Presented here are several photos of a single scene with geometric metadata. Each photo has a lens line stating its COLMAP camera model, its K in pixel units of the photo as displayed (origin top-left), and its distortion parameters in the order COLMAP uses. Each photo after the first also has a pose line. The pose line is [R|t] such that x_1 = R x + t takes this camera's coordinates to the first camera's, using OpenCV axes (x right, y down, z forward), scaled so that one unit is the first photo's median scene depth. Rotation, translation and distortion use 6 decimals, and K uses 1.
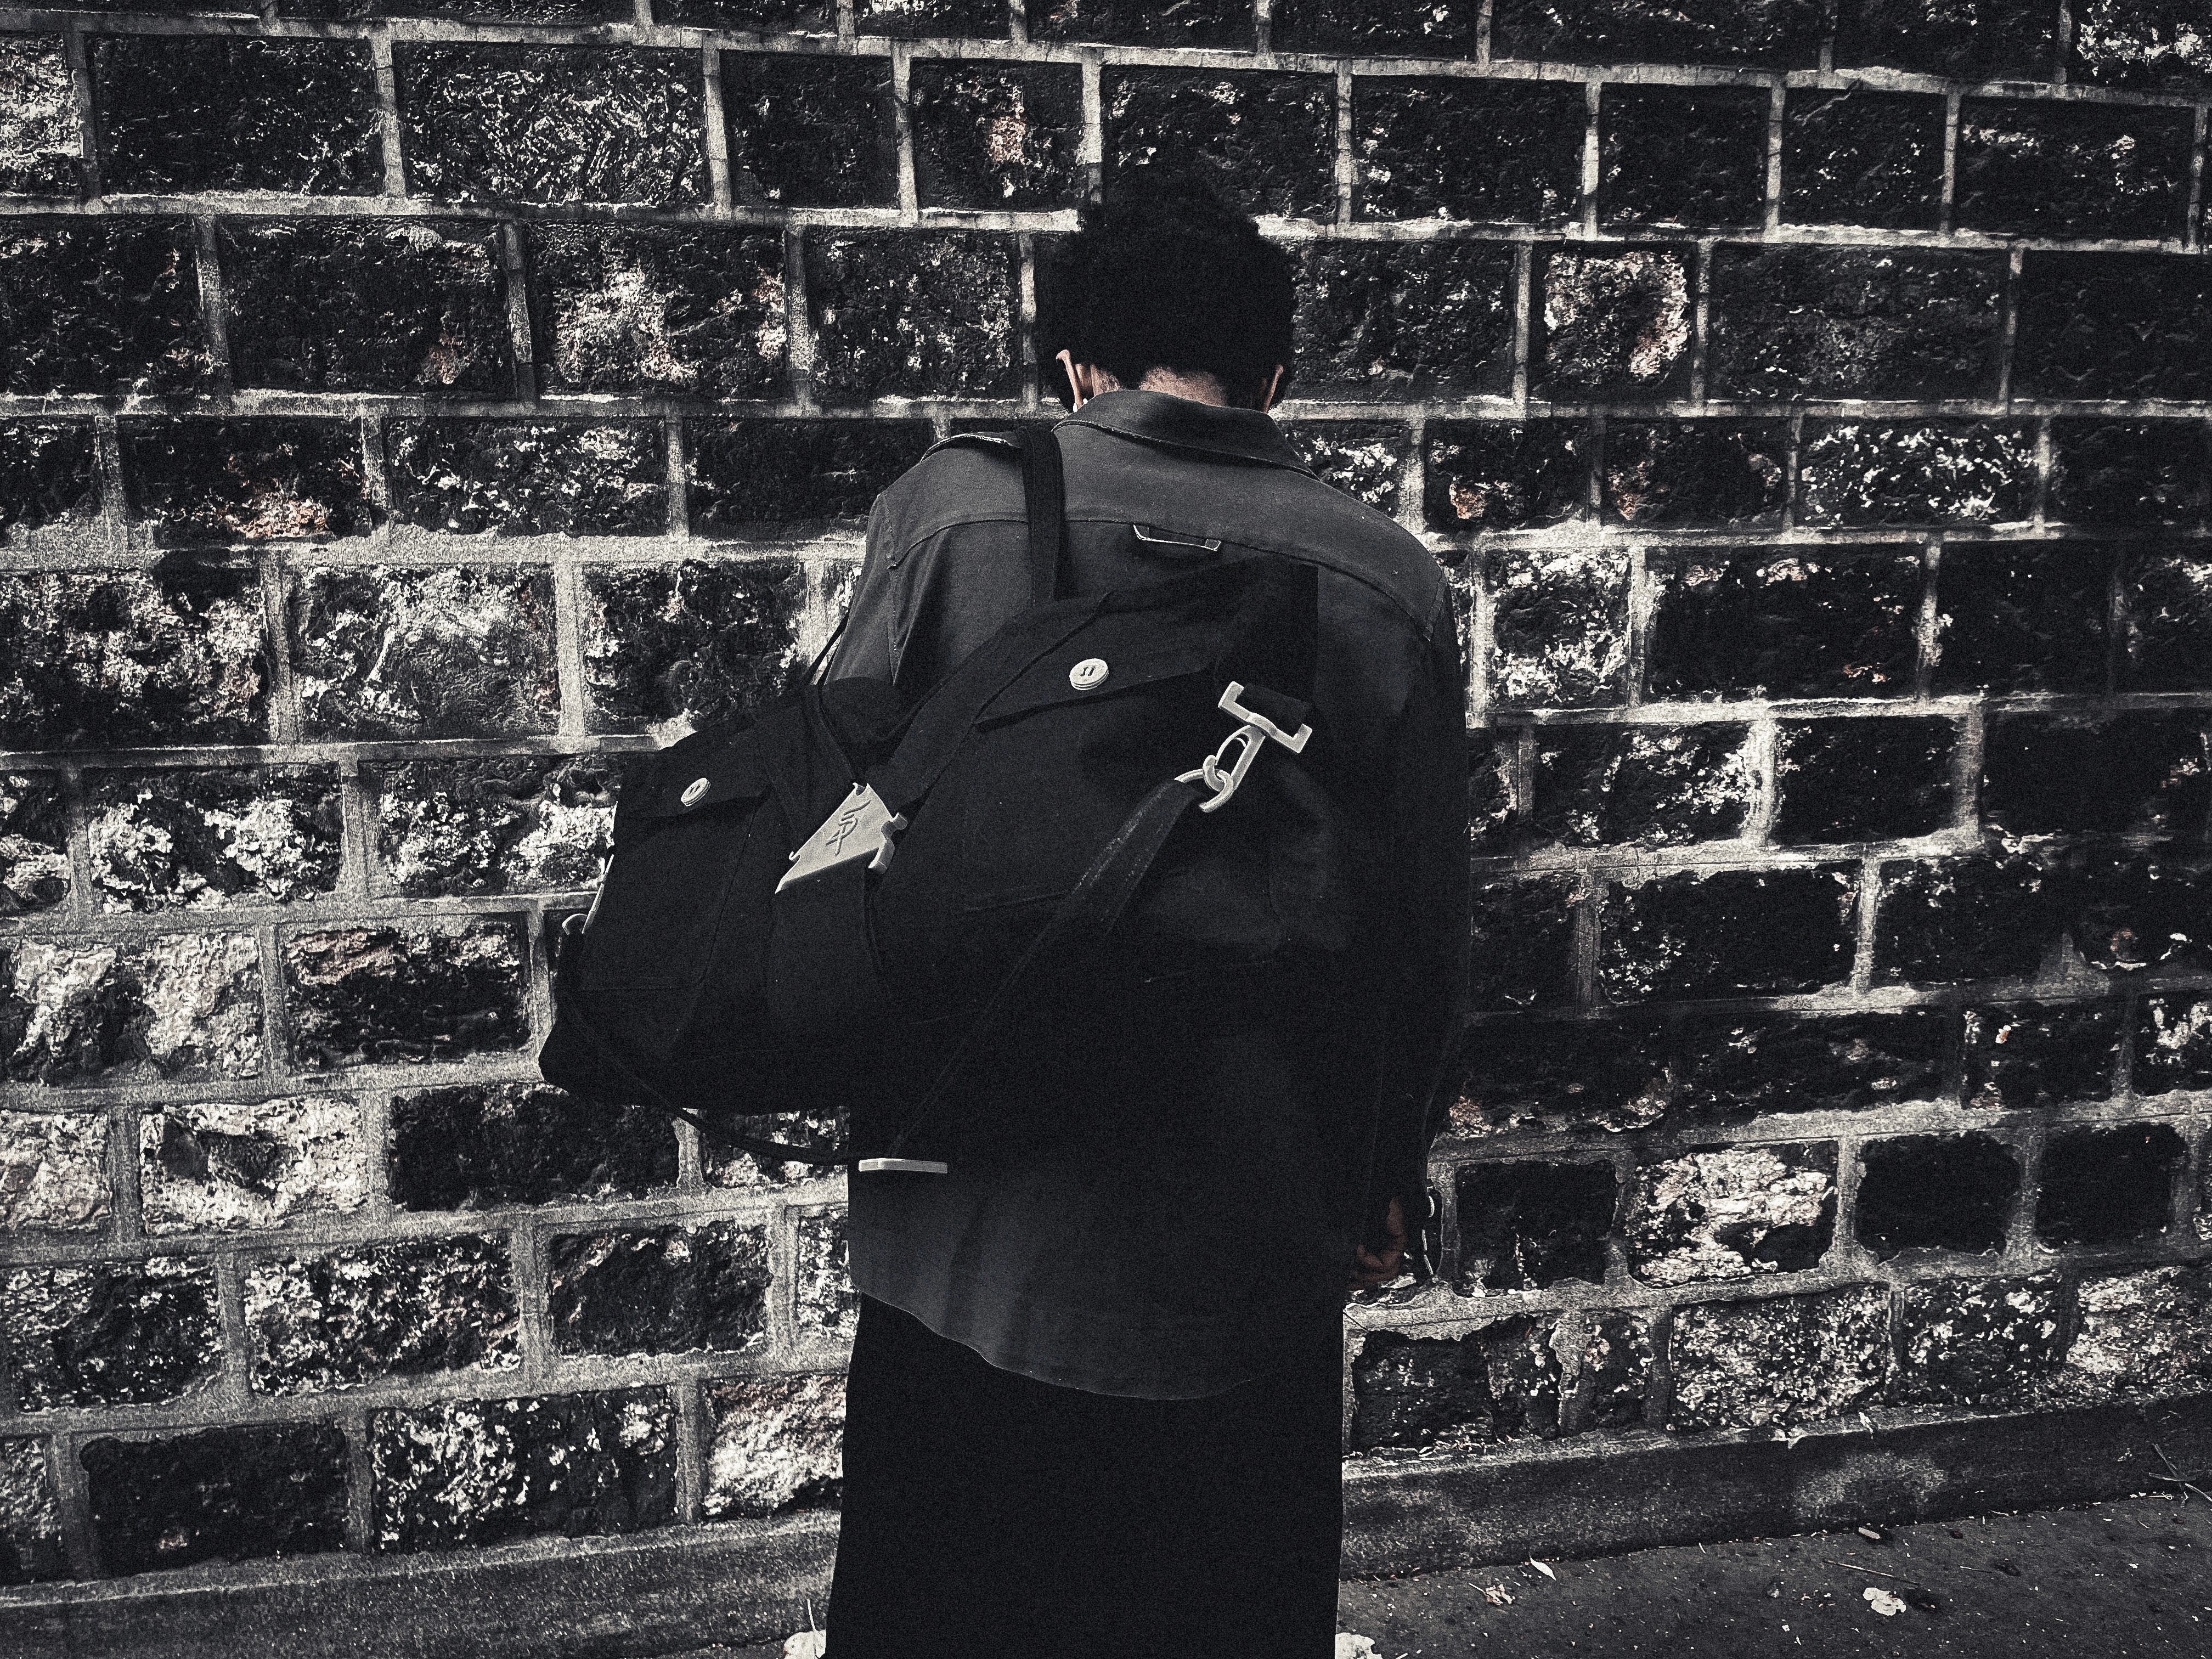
lens RADIAL K [[1686.1, 0, 1112.5], [0, 1686.1, 830.2], [0, 0, 1]] dist [0.036955, -0.035724]
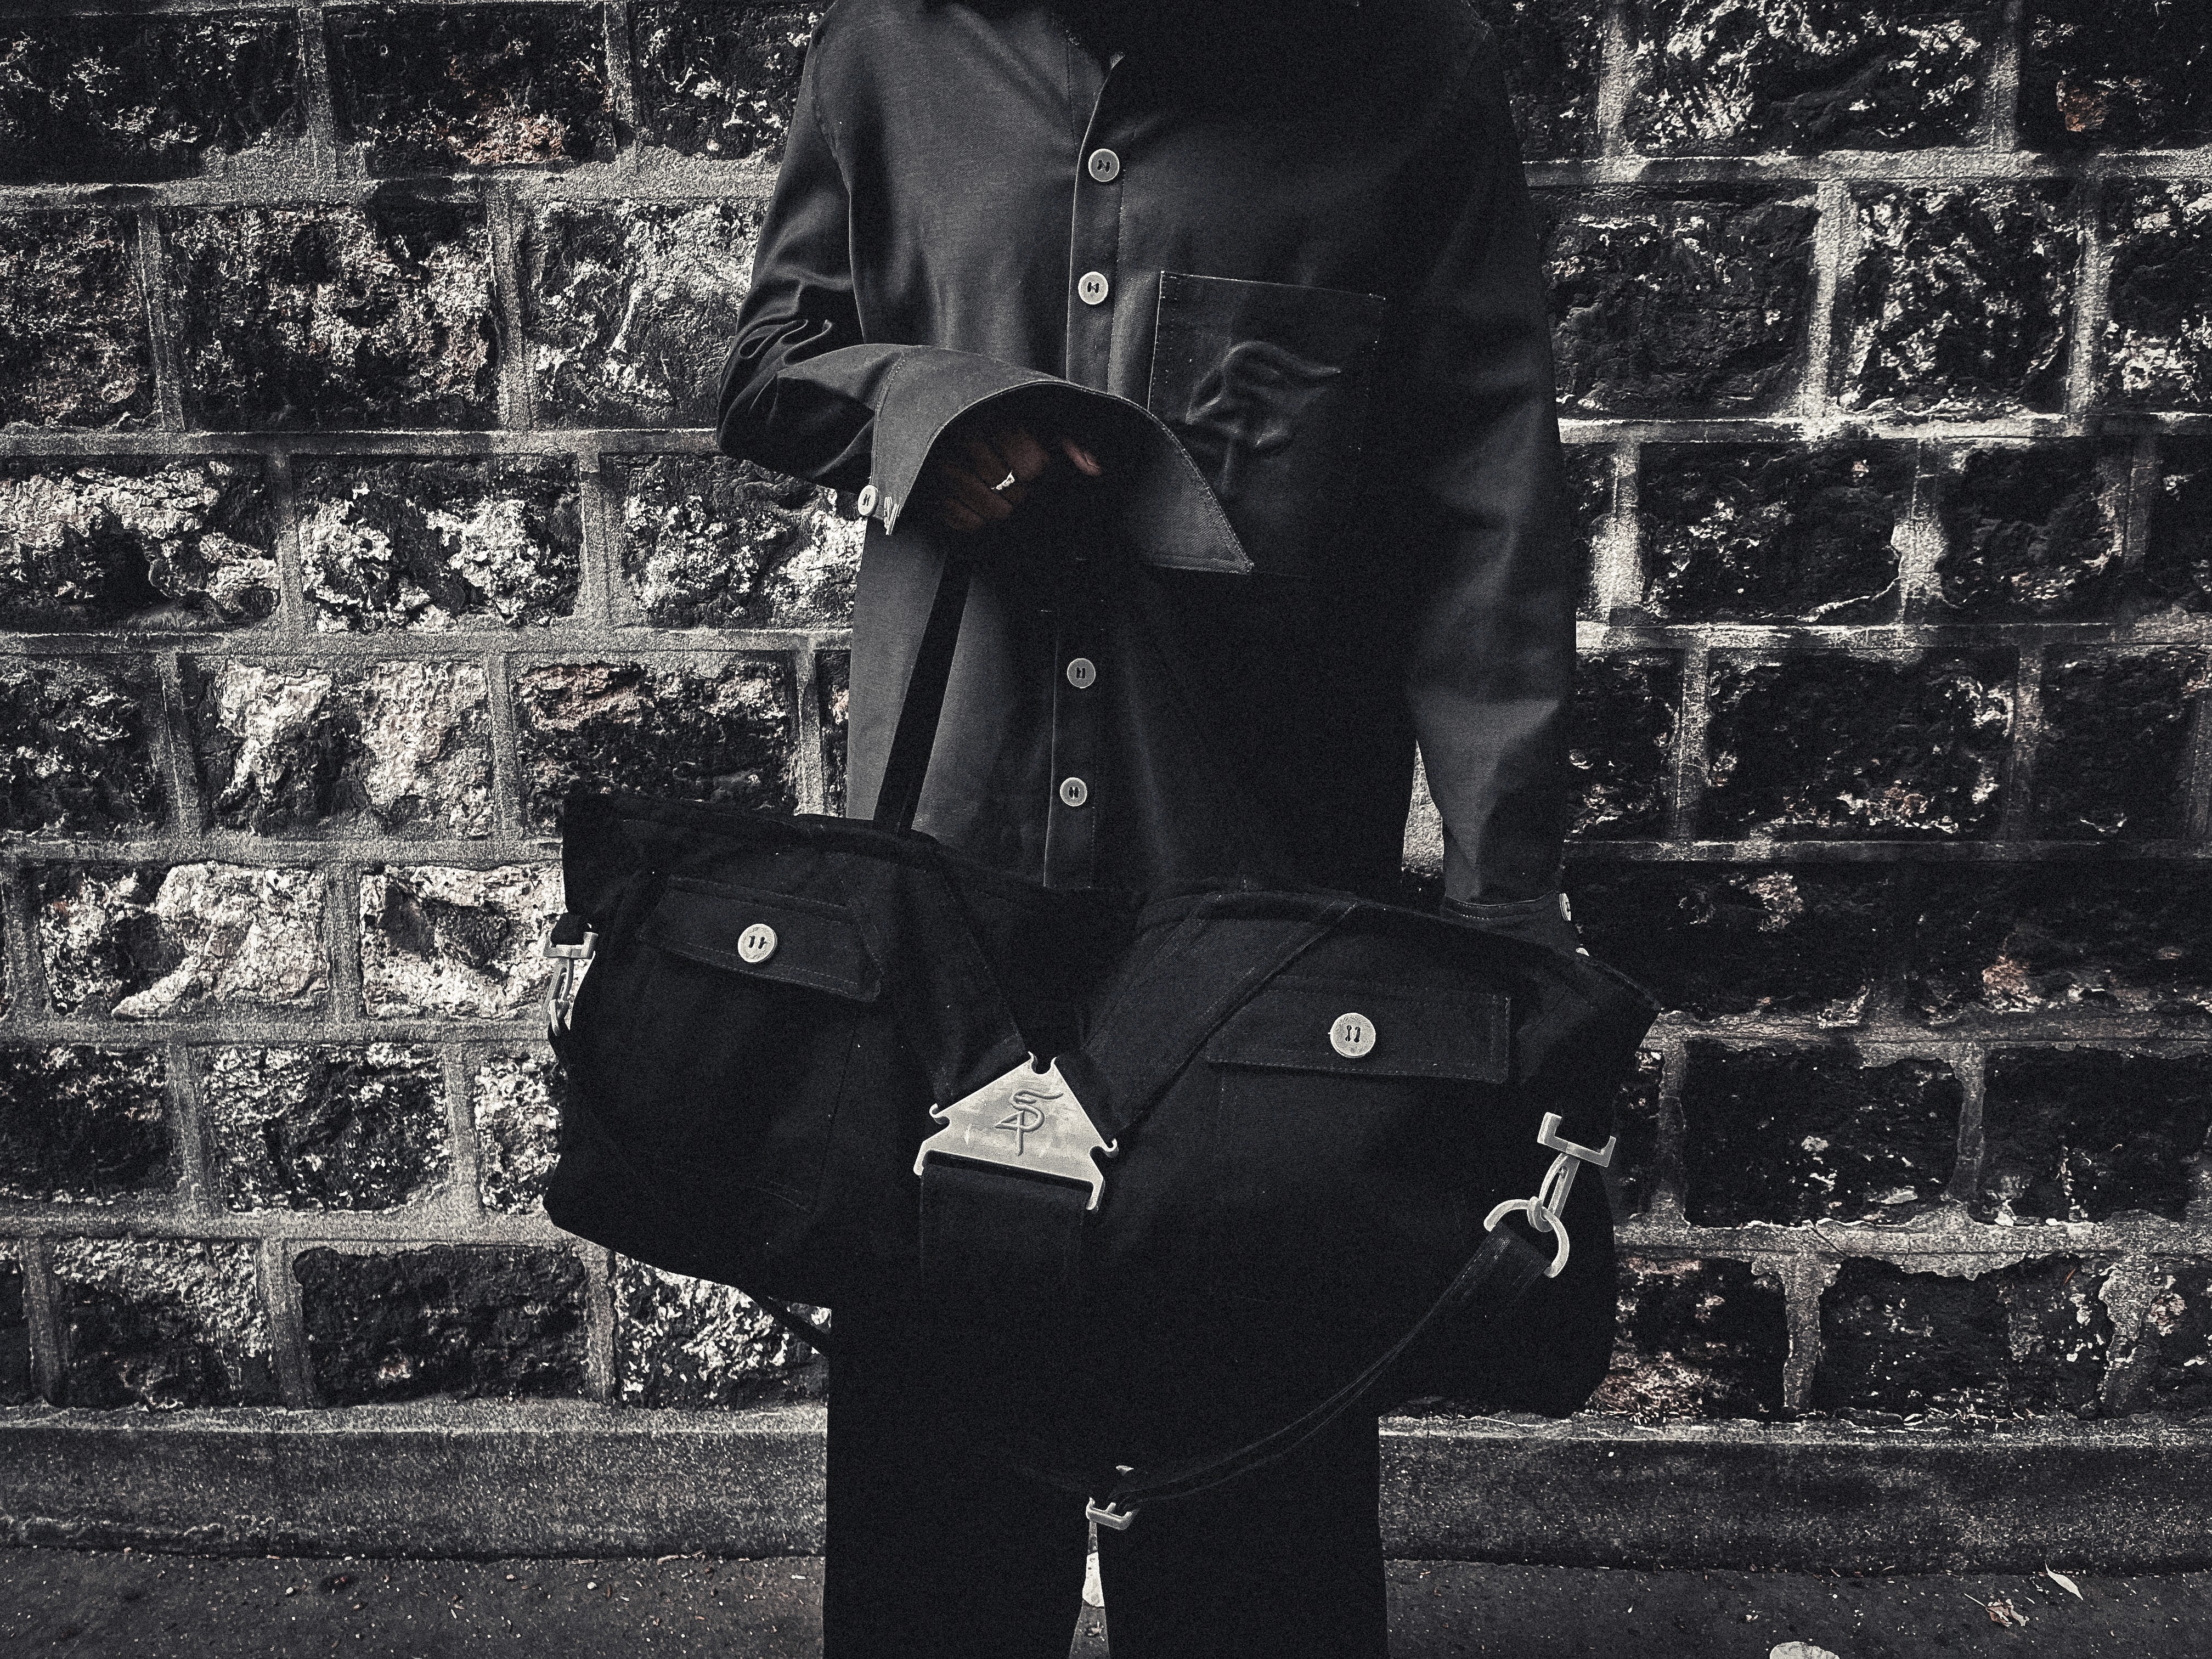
lens RADIAL K [[1686.1, 0, 1112.5], [0, 1686.1, 830.2], [0, 0, 1]] dist [0.036955, -0.035724]
pose [[0.982421, 0.042927, -0.181679, -0.047184], [-0.032608, 0.997701, 0.059407, 0.081634], [0.183811, -0.052438, 0.981562, 0.234271]]
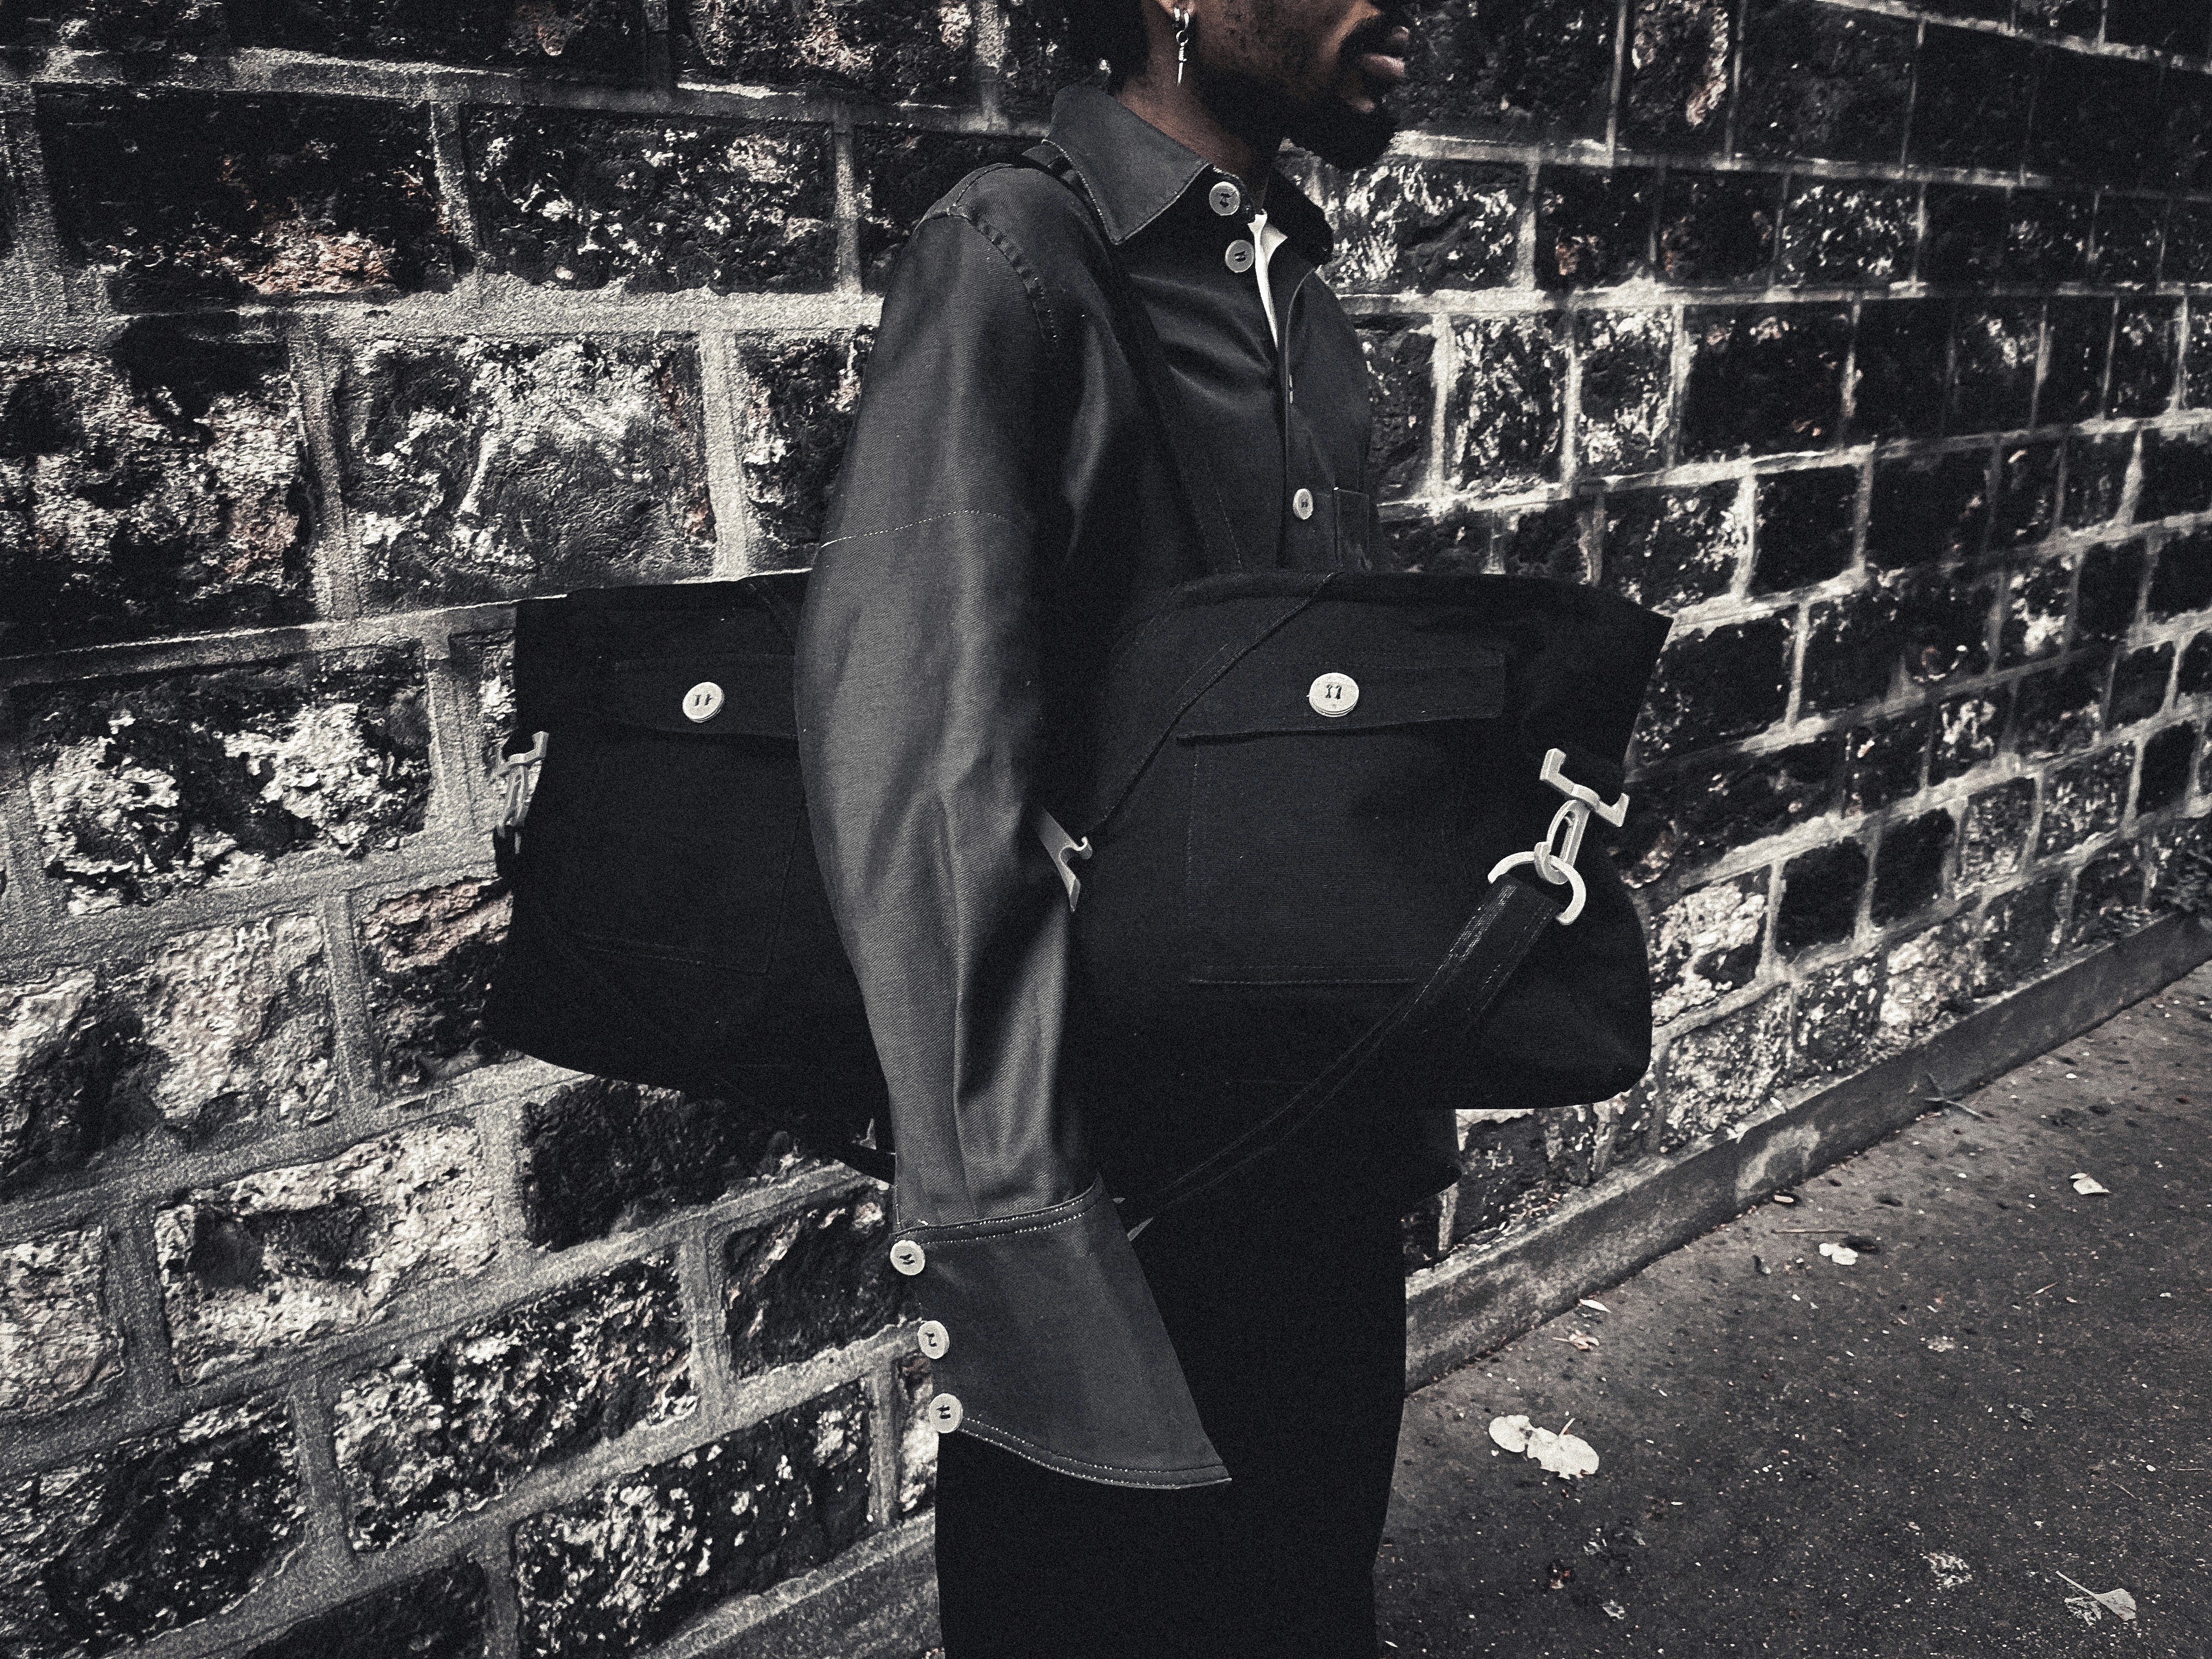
lens RADIAL K [[1686.1, 0, 1112.5], [0, 1686.1, 830.2], [0, 0, 1]] dist [0.036955, -0.035724]
pose [[0.882993, -0.143455, 0.446927, -0.514932], [0.092048, 0.986586, 0.134815, -0.030403], [-0.460272, -0.077902, 0.884354, 0.267881]]
